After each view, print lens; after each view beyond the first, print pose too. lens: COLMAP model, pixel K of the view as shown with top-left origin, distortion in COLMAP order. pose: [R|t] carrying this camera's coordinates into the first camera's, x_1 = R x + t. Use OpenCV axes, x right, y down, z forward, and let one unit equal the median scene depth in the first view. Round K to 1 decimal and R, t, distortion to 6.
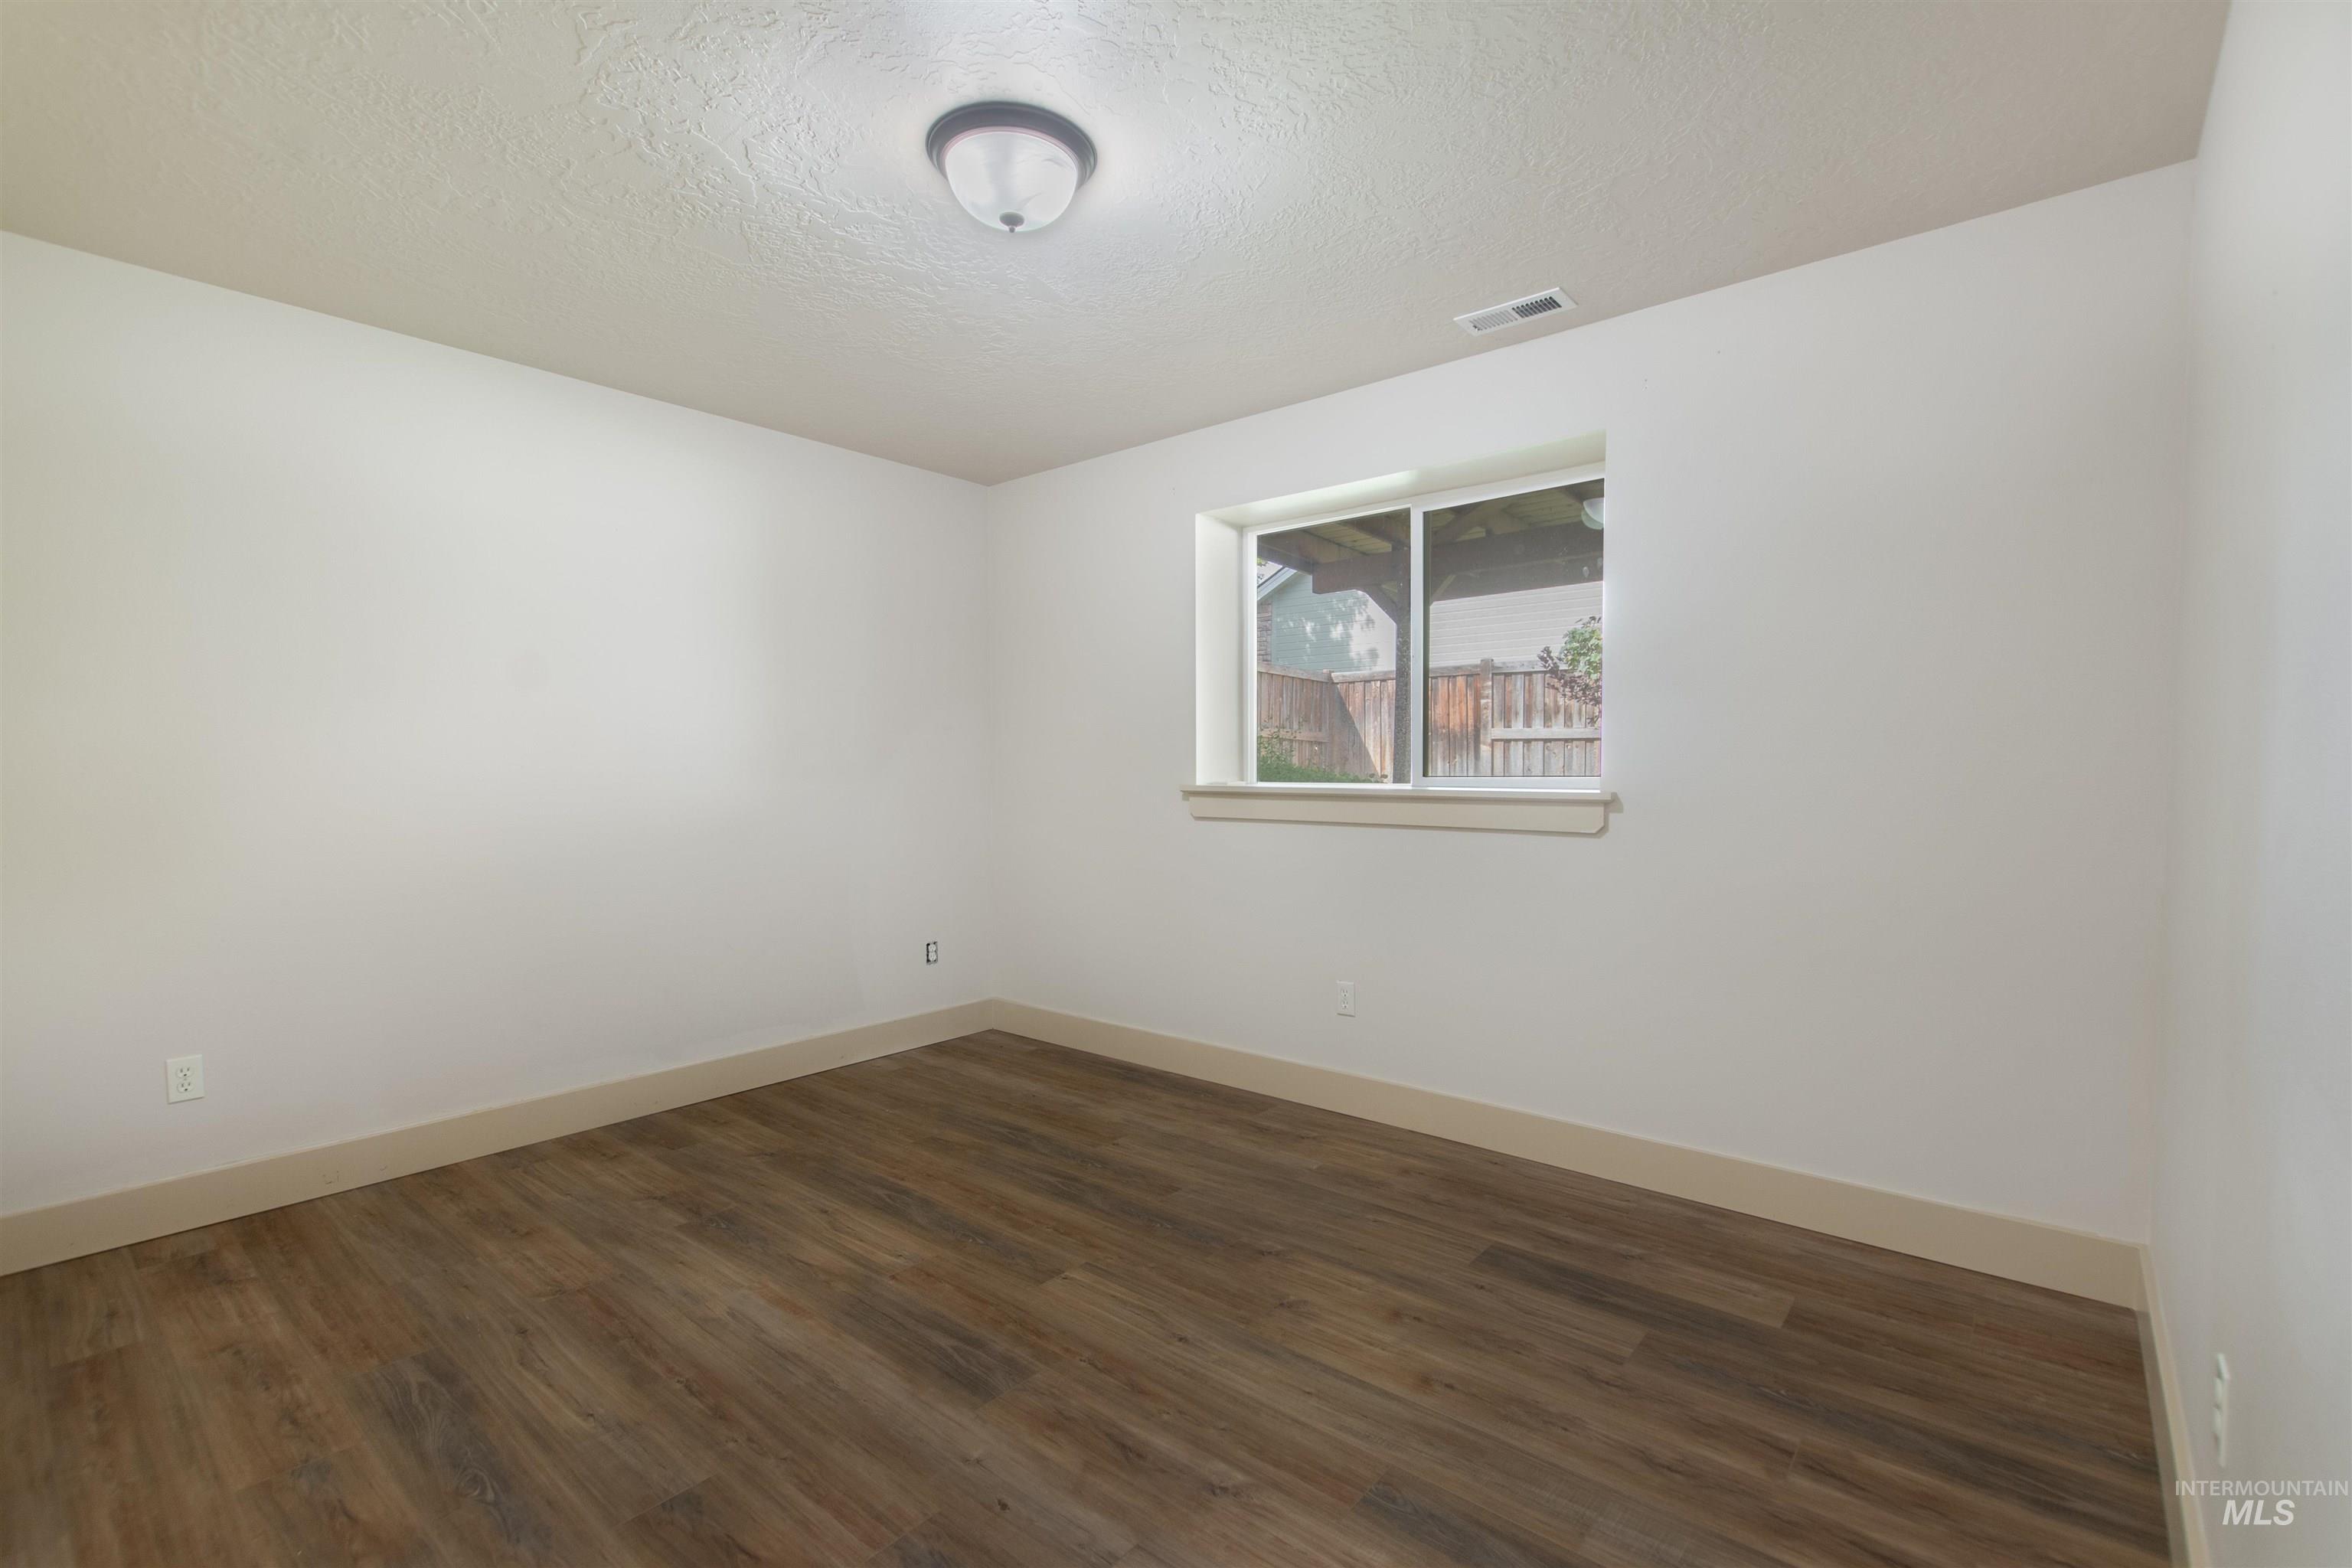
lens RADIAL K [[1051.4, 0, 1179.7], [0, 1051.4, 805.9], [0, 0, 1]] dist [0.010413, -0.007602]
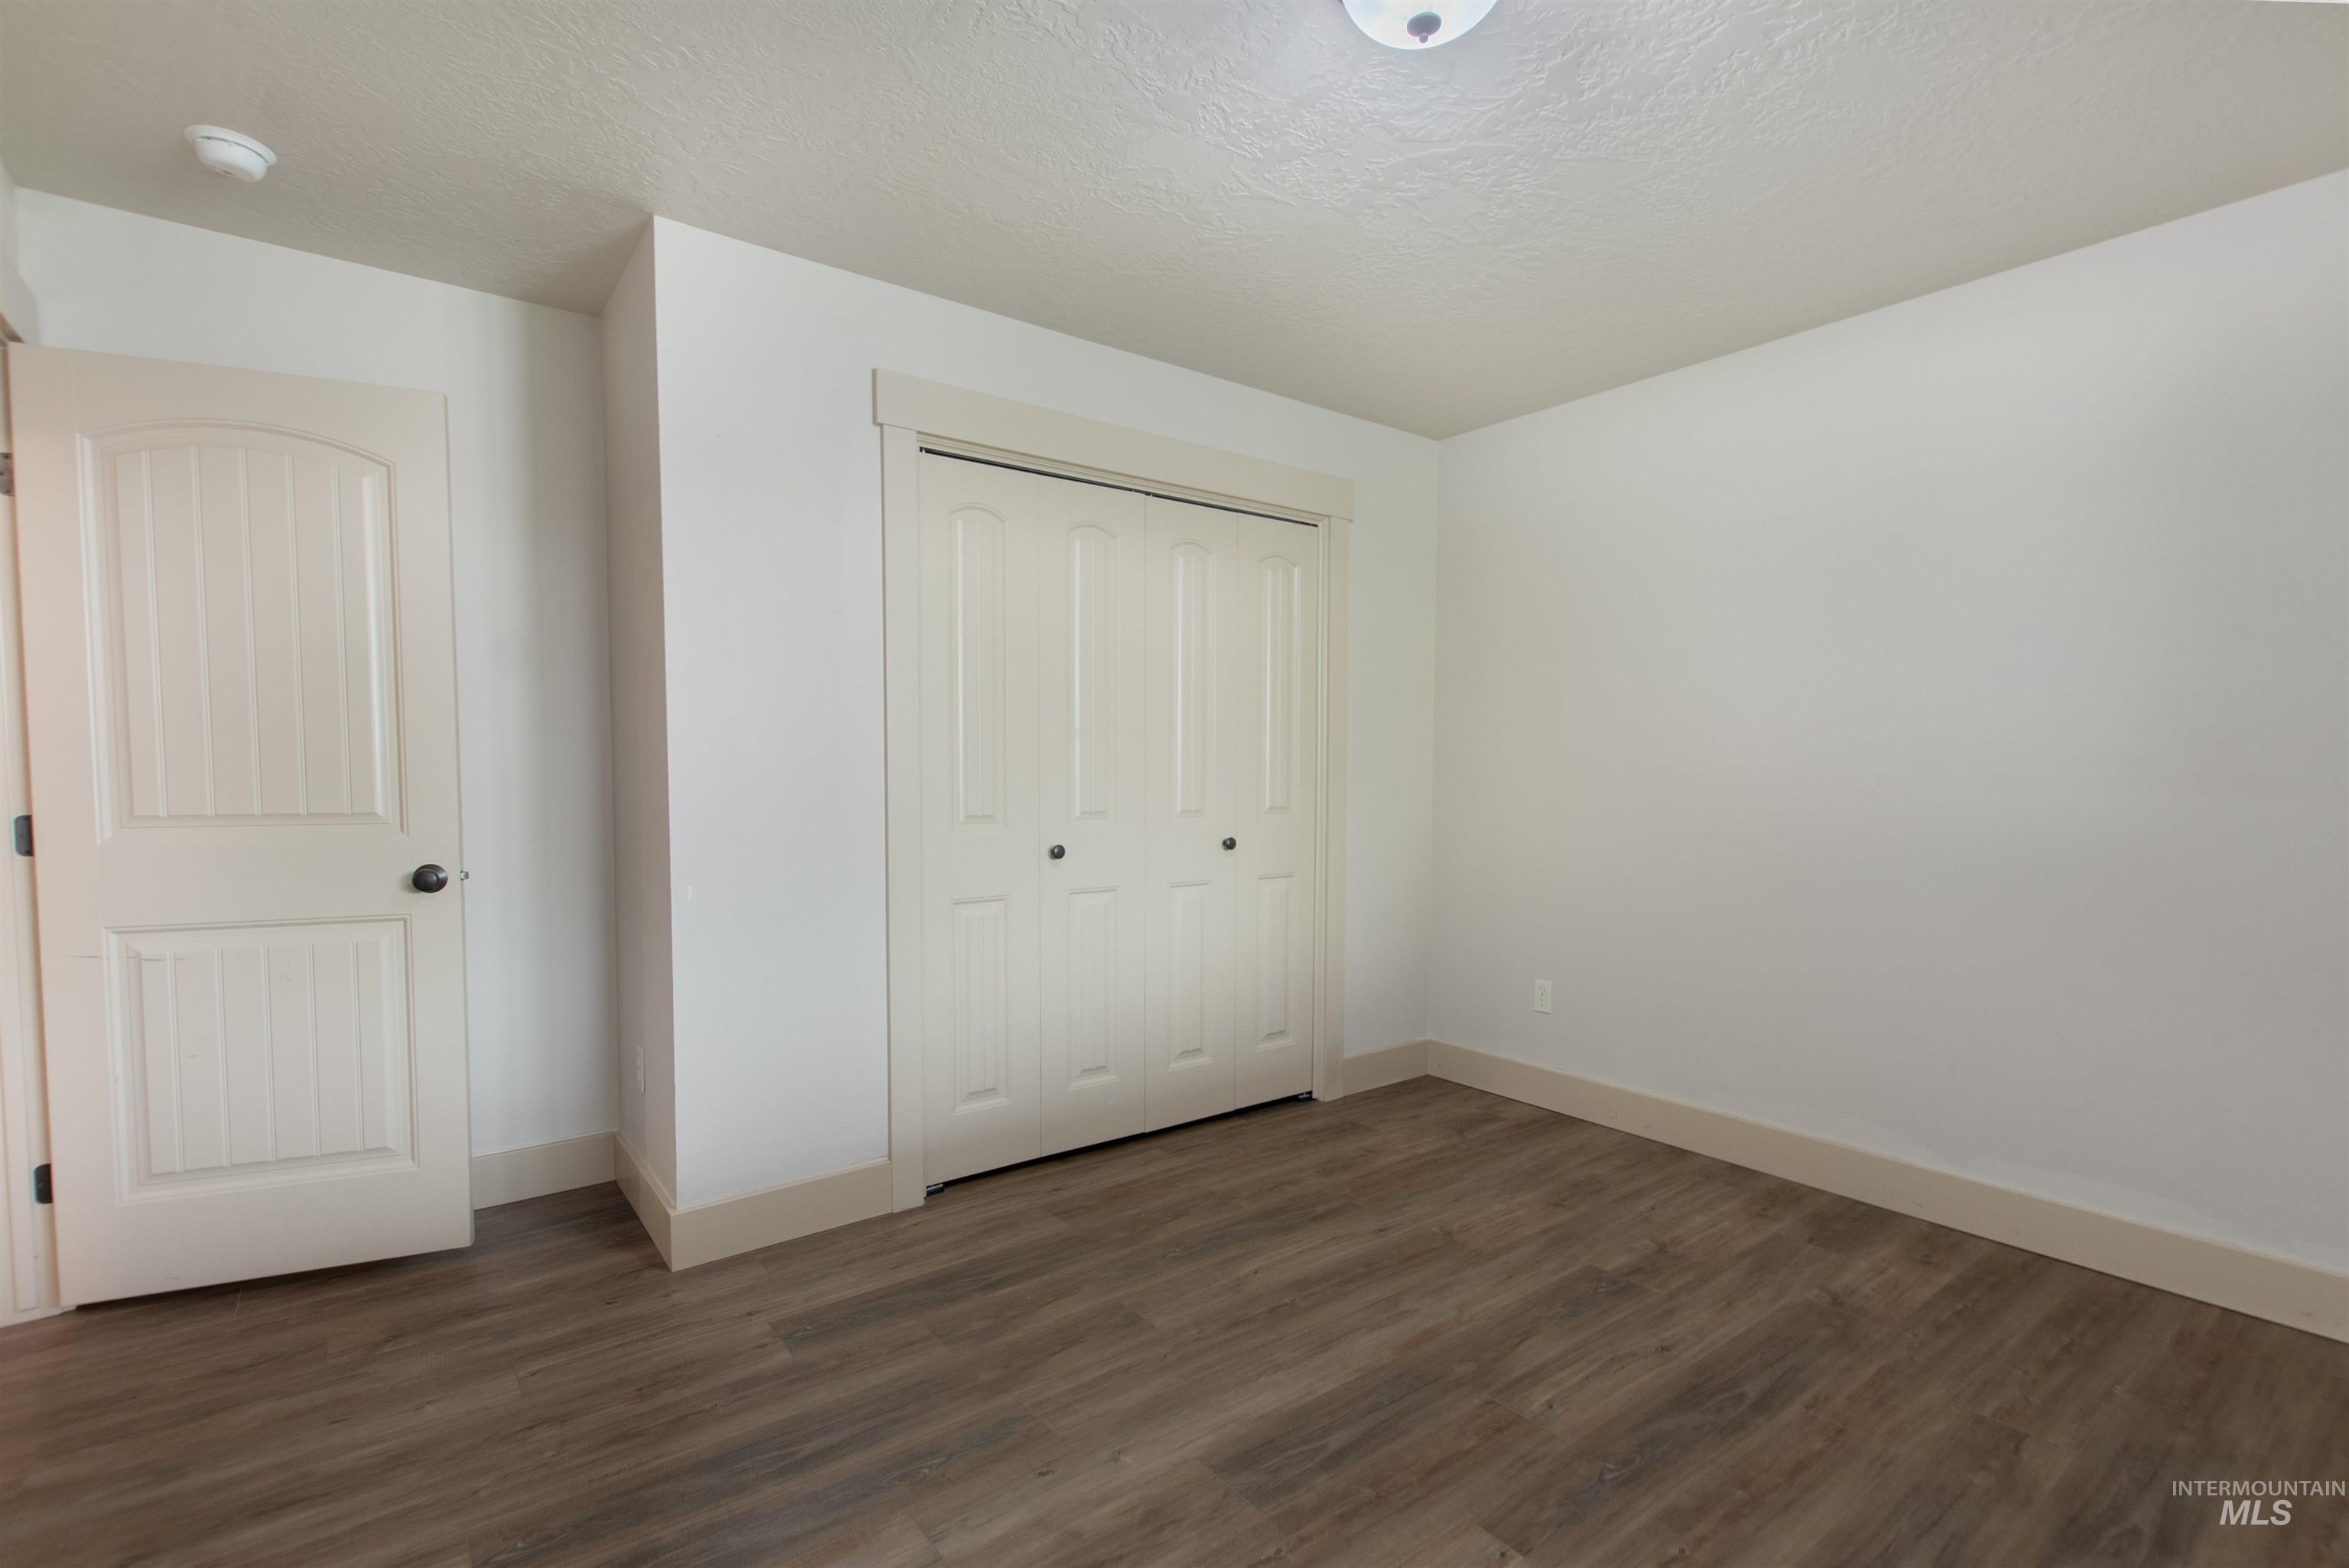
lens RADIAL K [[1049.9, 0, 1178.2], [0, 1049.9, 805.9], [0, 0, 1]] dist [0.010413, -0.007602]
pose [[-0.210677, 0.041108, -0.976691, 0.516002], [-0.042572, 0.997782, 0.051179, -0.045546], [0.976628, 0.052362, -0.208460, 0.830942]]
